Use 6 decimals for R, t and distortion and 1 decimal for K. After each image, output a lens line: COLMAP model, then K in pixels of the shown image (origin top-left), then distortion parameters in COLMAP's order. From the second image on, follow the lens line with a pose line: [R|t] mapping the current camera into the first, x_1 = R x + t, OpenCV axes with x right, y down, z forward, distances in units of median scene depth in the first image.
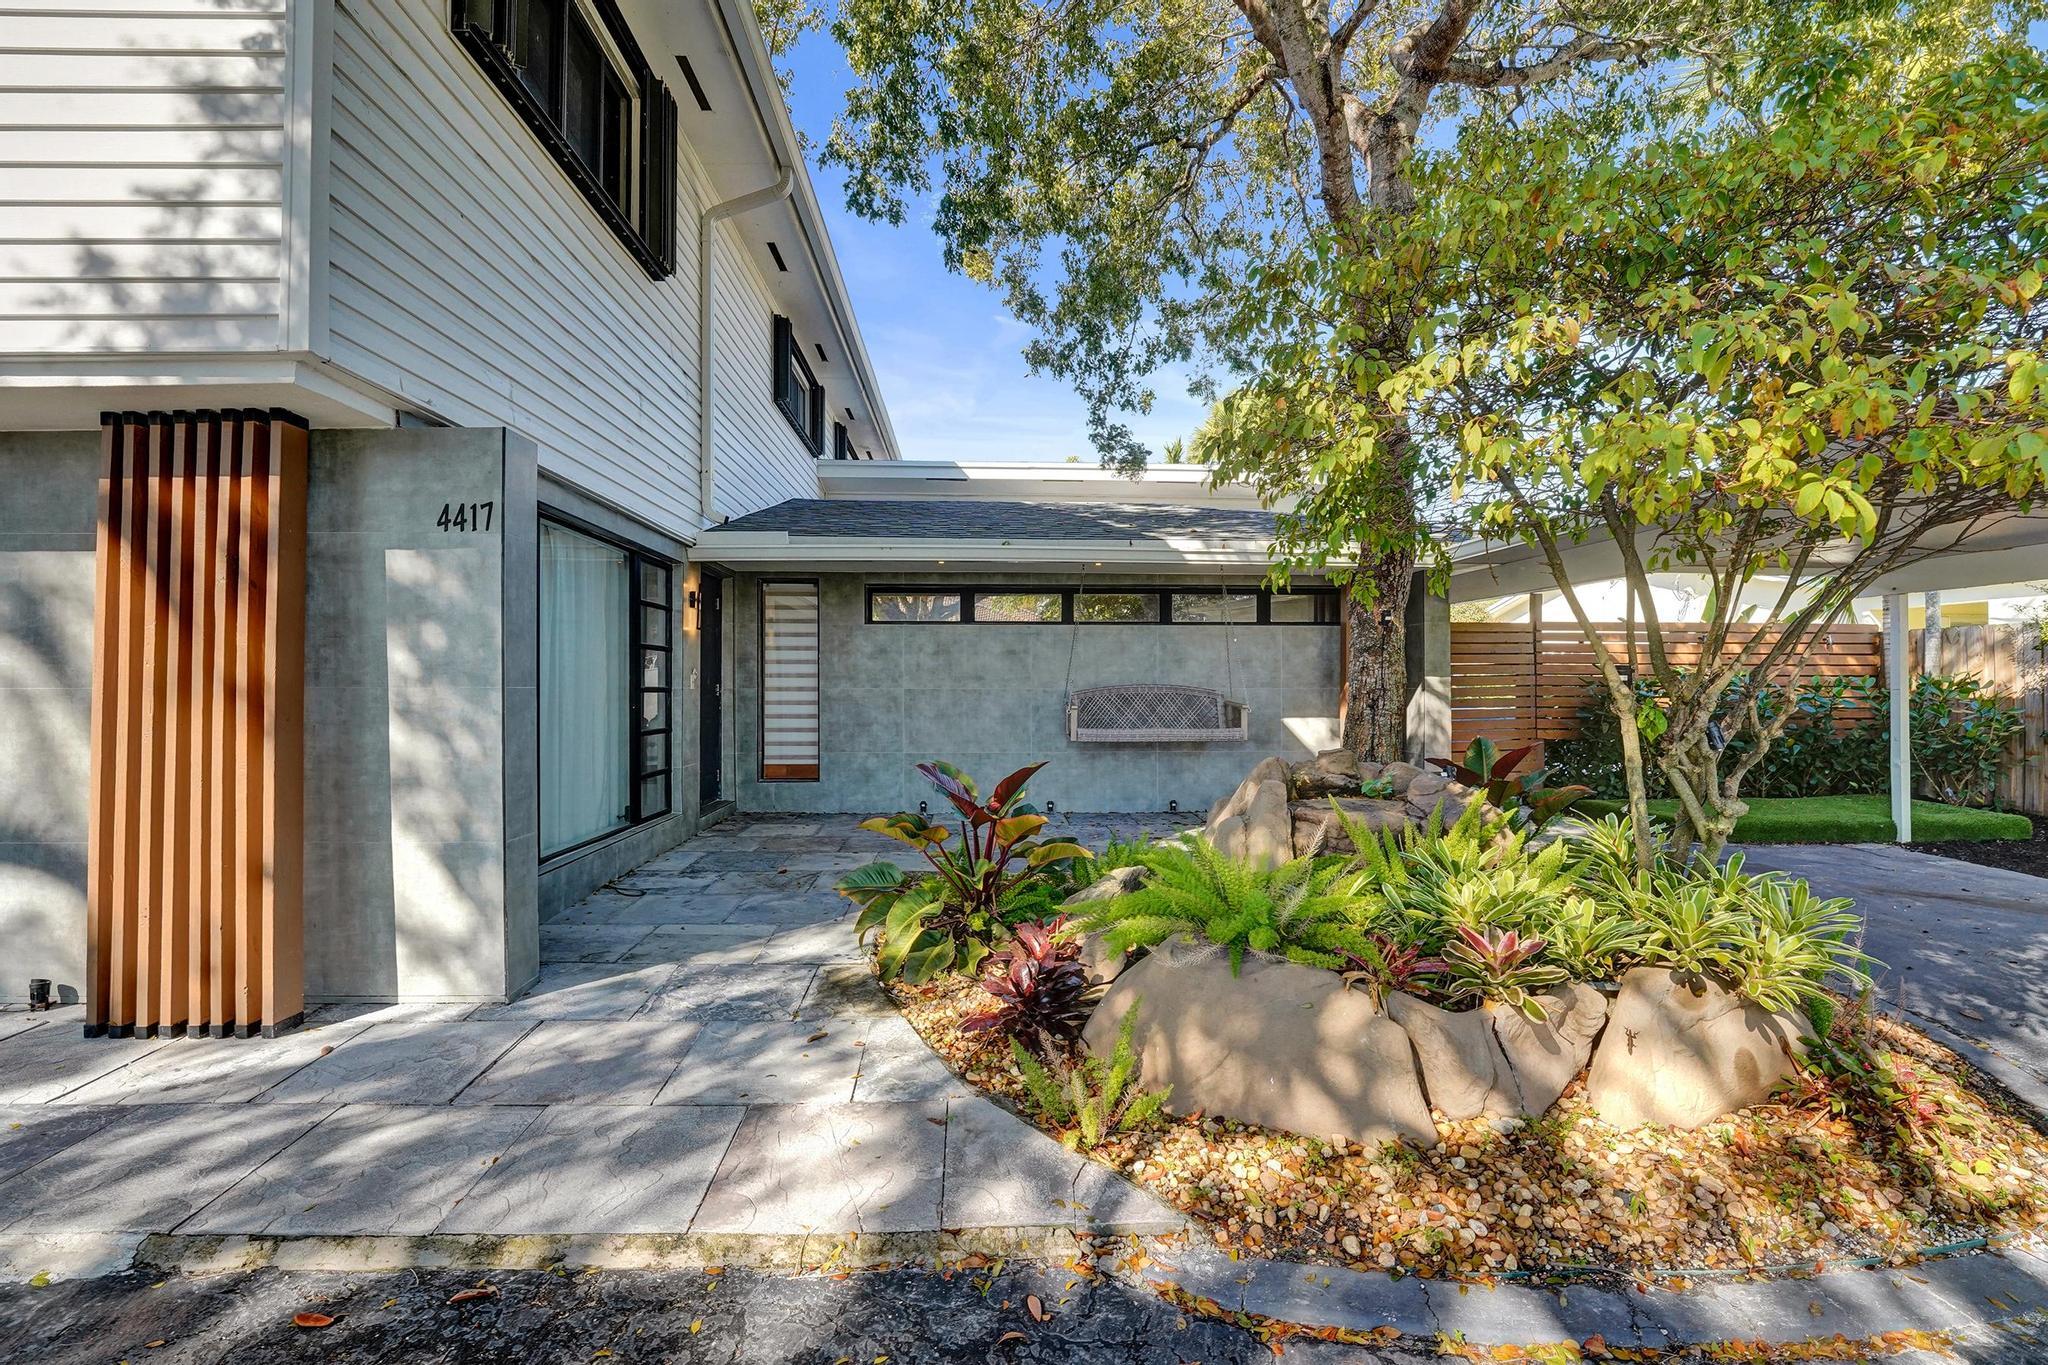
lens RADIAL K [[867.2, 0, 1024.0], [0, 867.2, 682.5], [0, 0, 1]] dist [-0.043358, 0.009758]
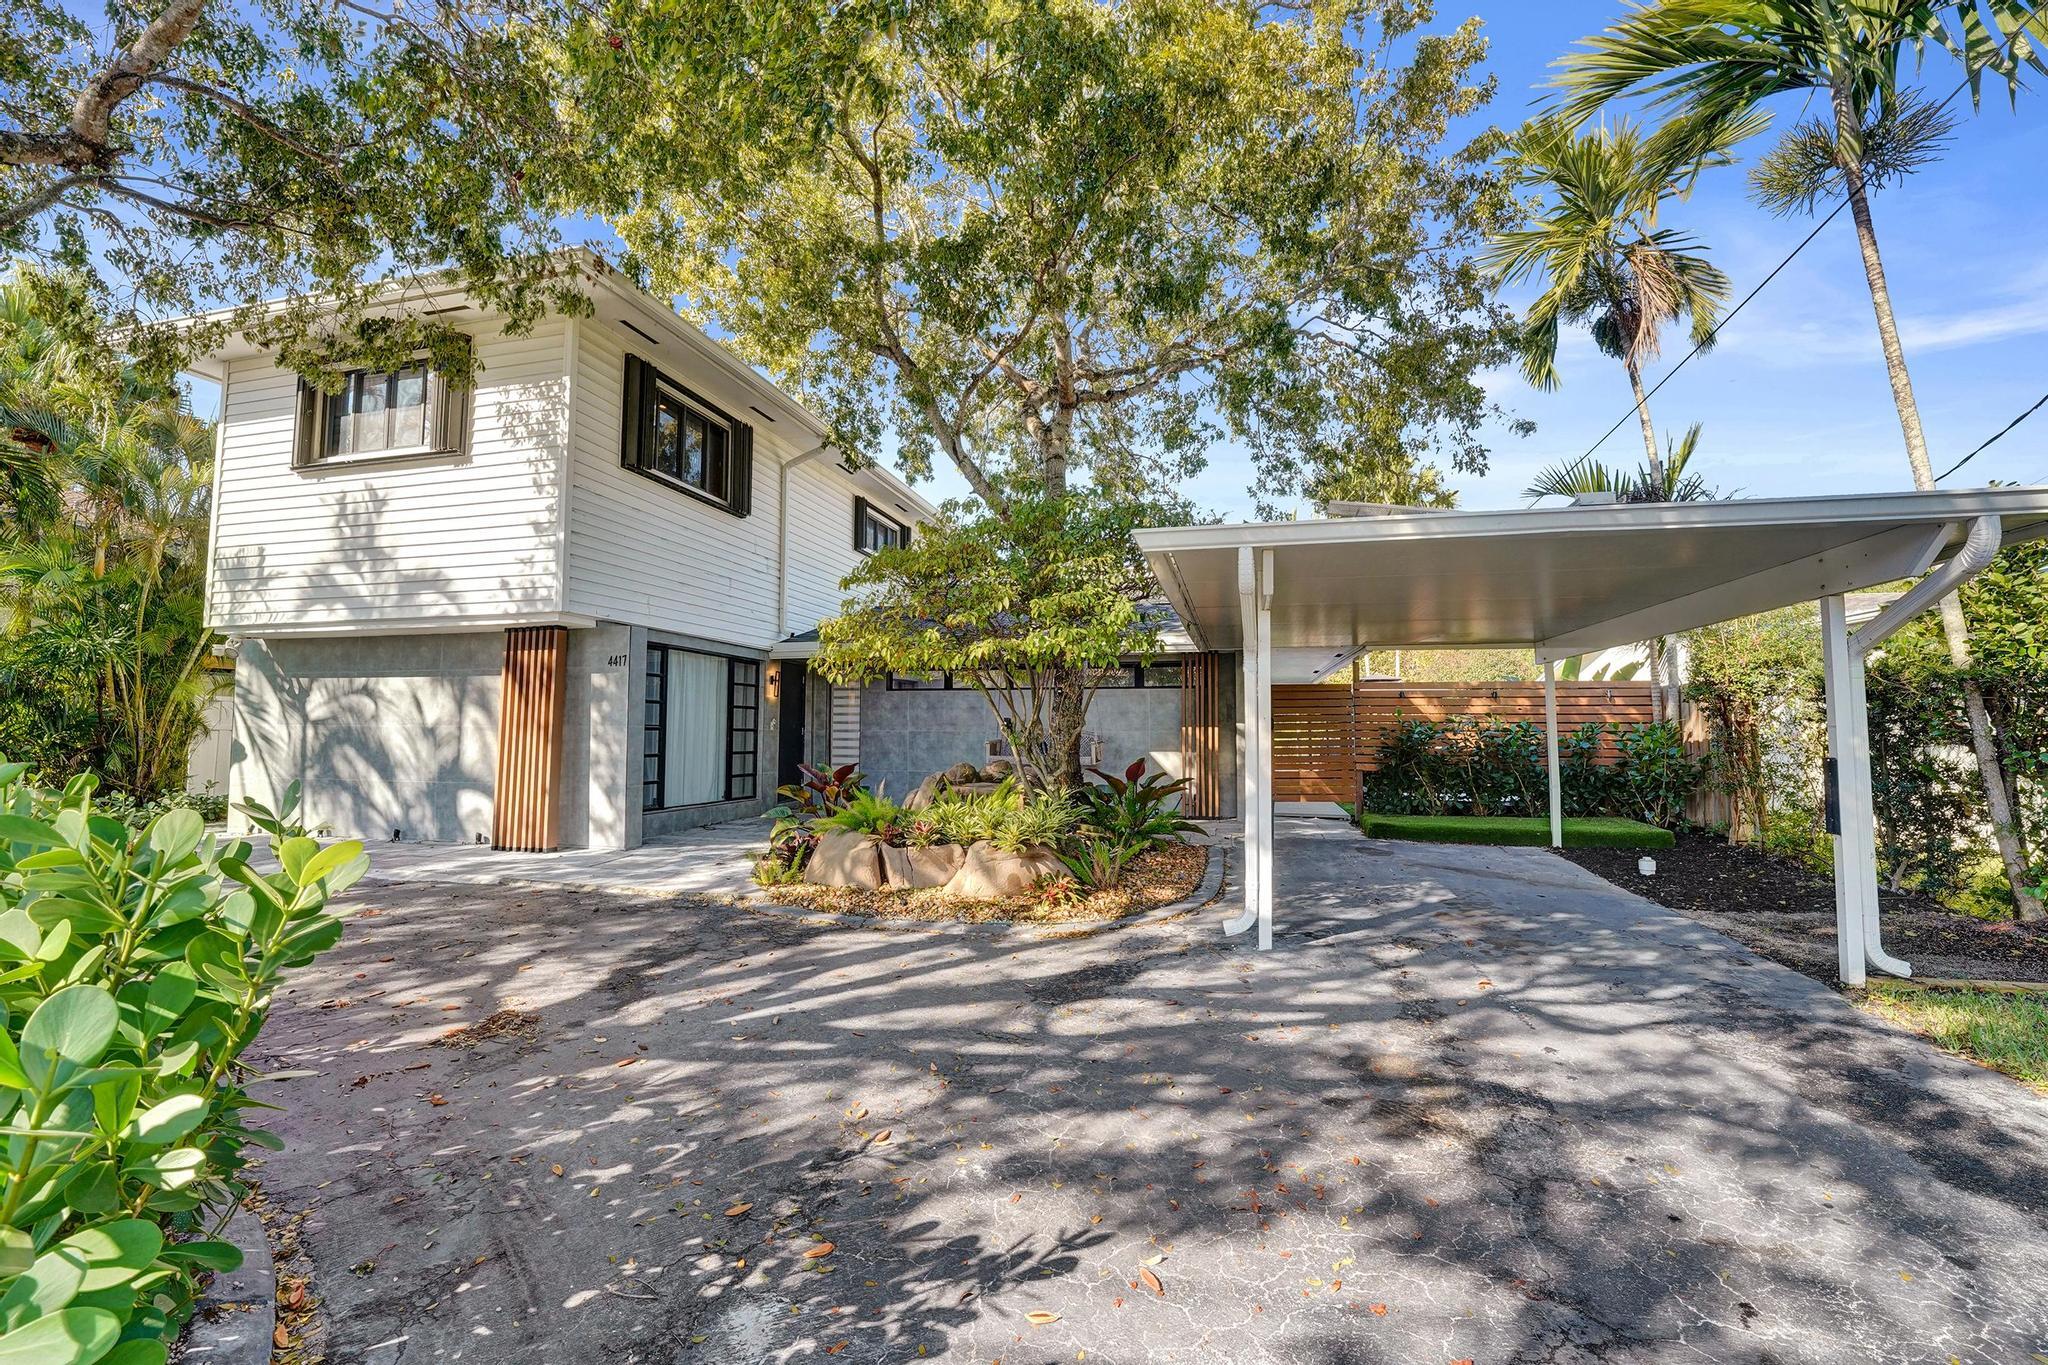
lens RADIAL K [[840.4, 0, 1017.0], [0, 840.4, 679.2], [0, 0, 1]] dist [-0.019022, 0.000469]
pose [[0.957719, -0.015155, -0.287307, 1.263381], [-0.002641, 0.998106, -0.061453, 0.016762], [0.287694, 0.059614, 0.955865, -1.105535]]
